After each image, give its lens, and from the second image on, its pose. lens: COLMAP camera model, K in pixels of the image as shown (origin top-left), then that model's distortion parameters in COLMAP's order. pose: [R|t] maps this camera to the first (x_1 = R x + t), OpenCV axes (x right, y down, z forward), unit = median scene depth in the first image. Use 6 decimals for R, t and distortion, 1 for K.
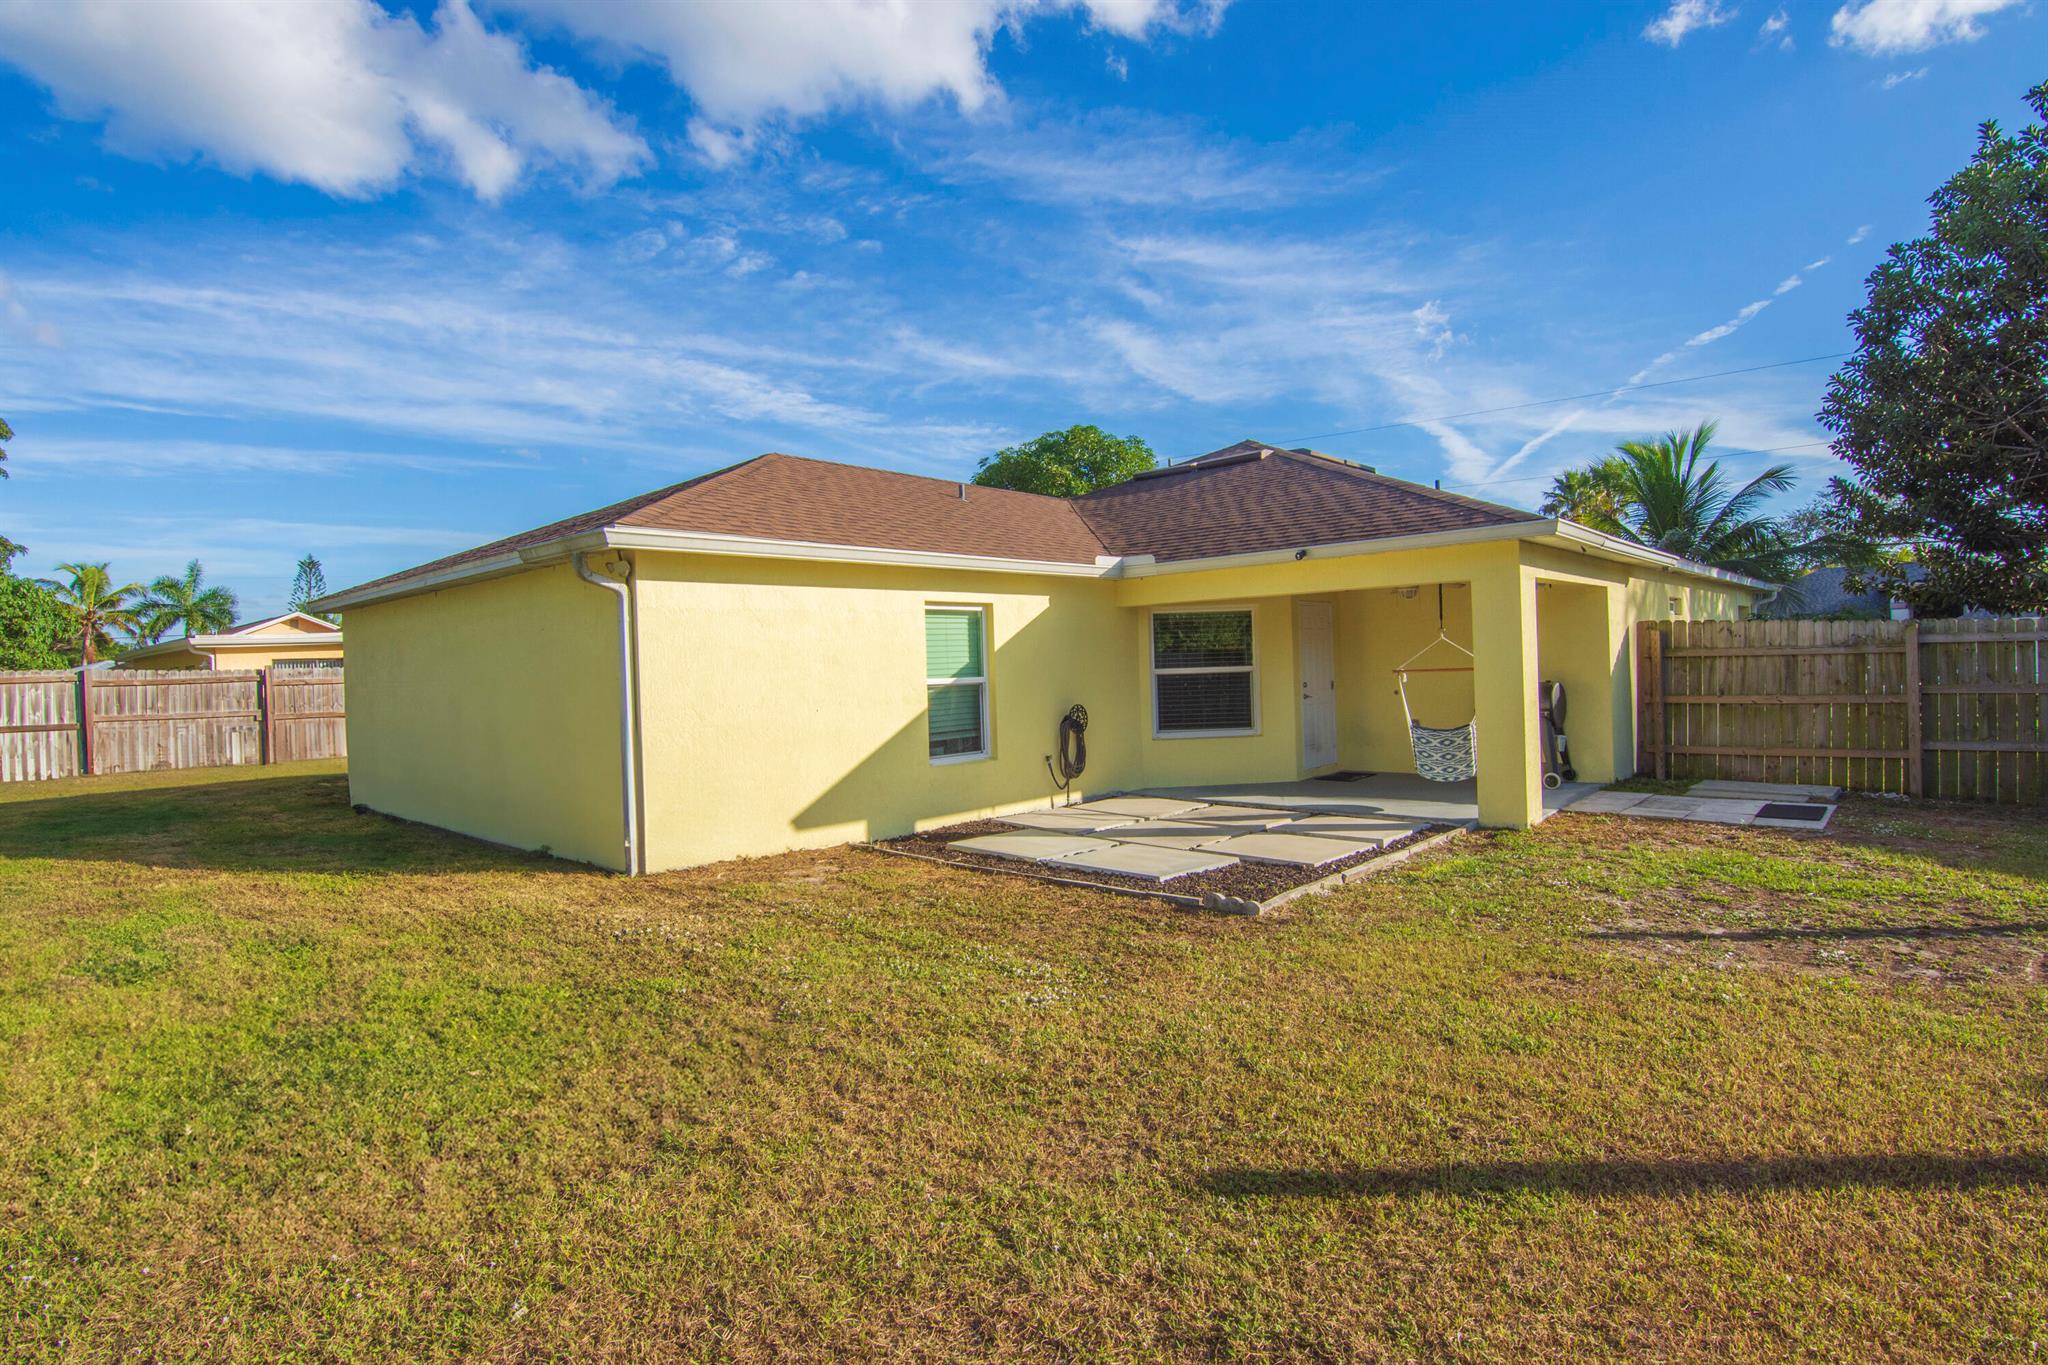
lens RADIAL K [[1047.1, 0, 1072.3], [0, 1047.1, 677.9], [0, 0, 1]] dist [0.025738, -0.000114]
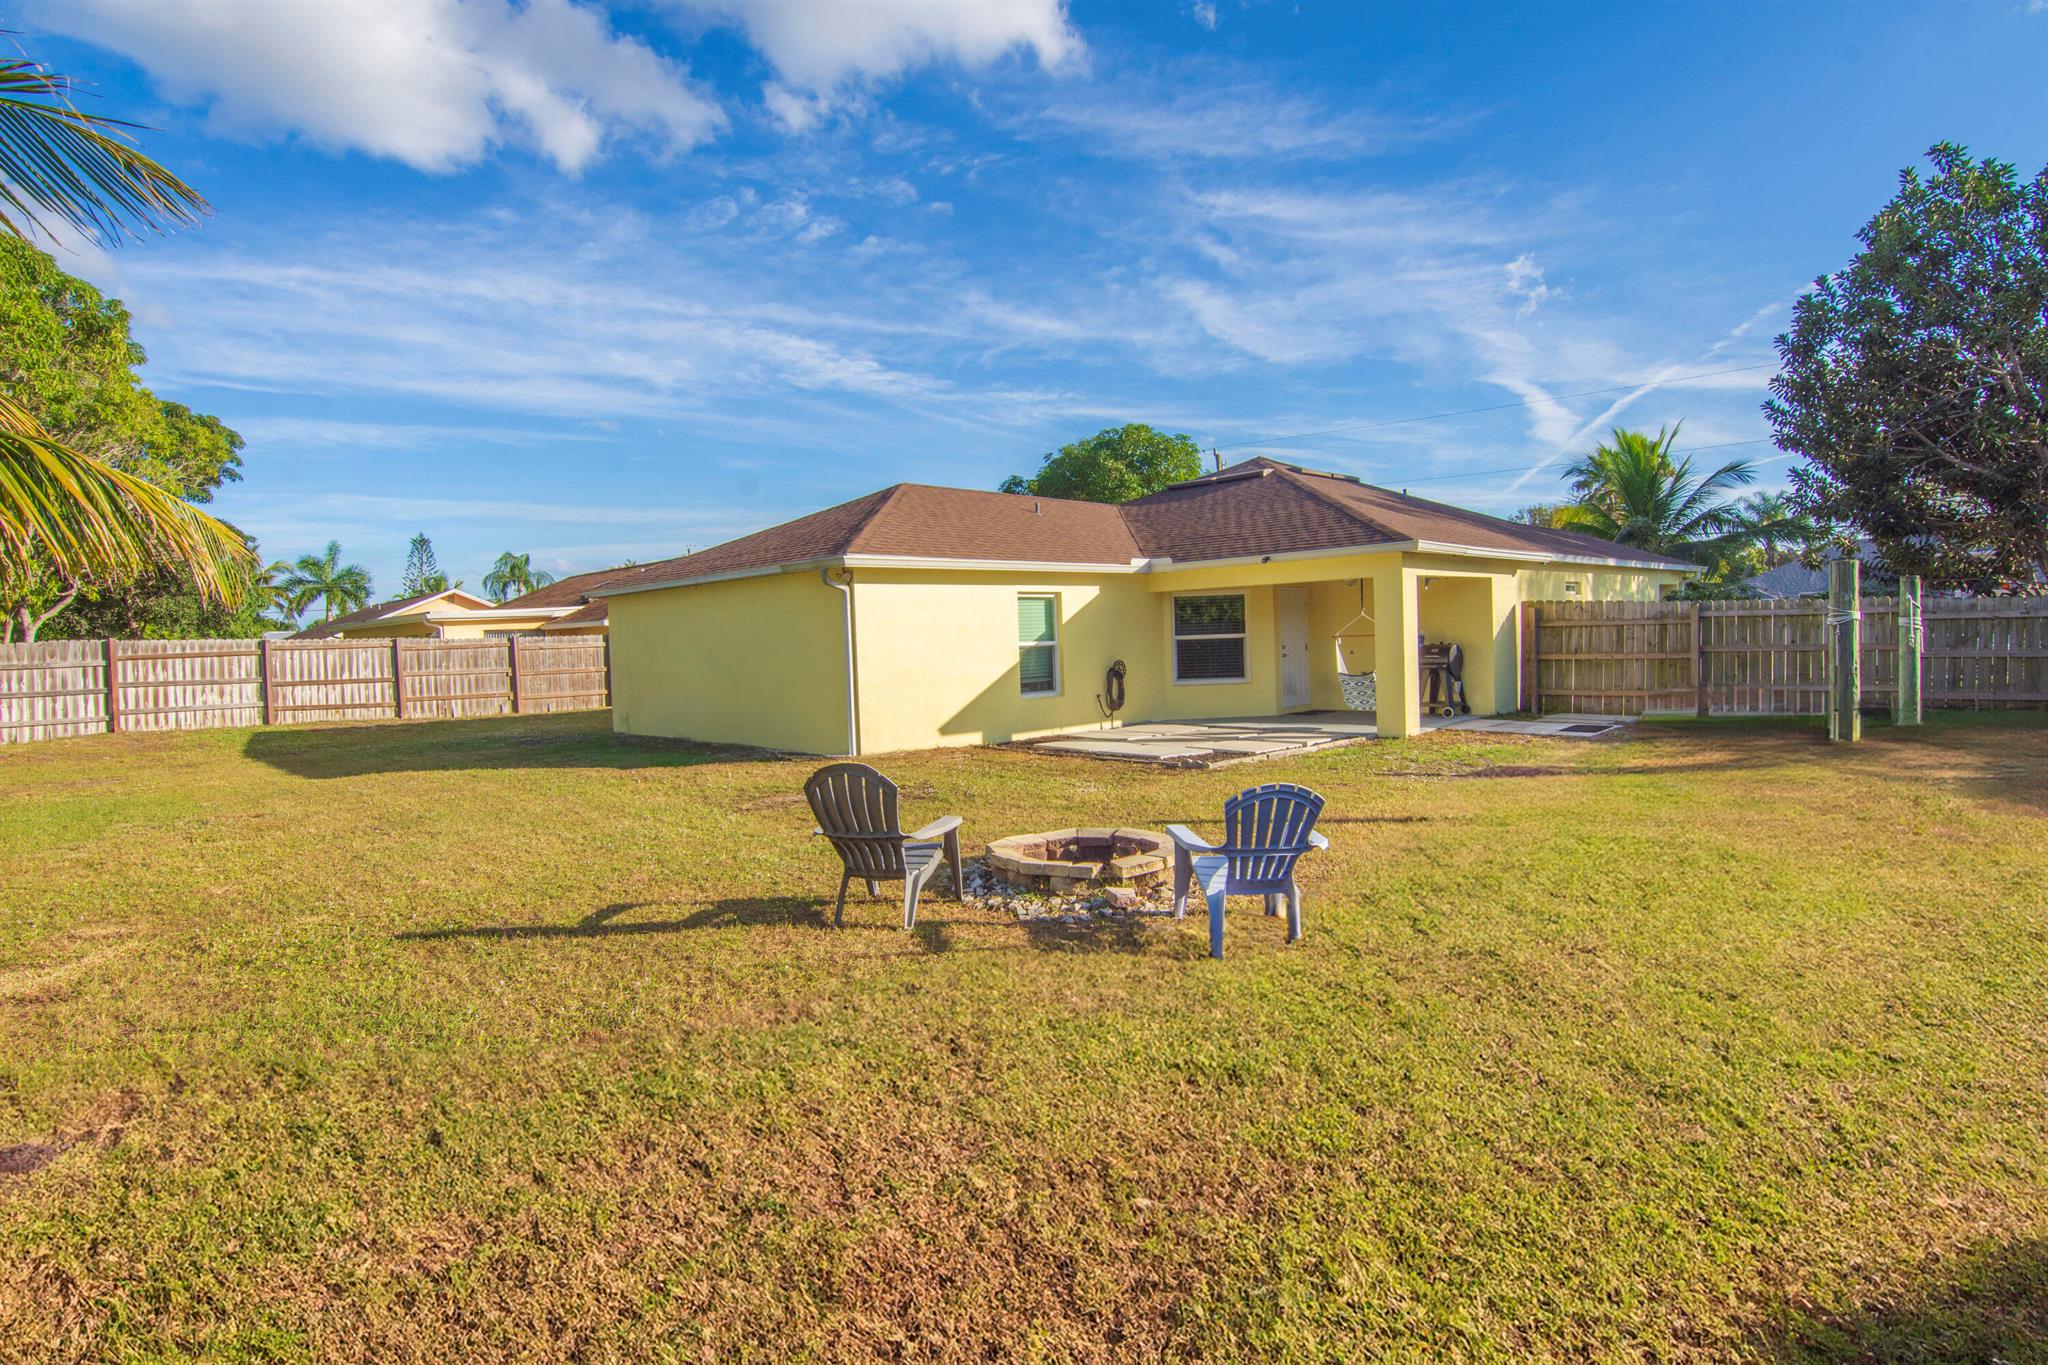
lens RADIAL K [[1047.1, 0, 1072.3], [0, 1047.1, 677.9], [0, 0, 1]] dist [0.025738, -0.000114]
pose [[0.998000, 0.000835, -0.063203, 0.031759], [0.001022, 0.999569, 0.029344, 0.006939], [0.063200, -0.029350, 0.997569, -0.456085]]
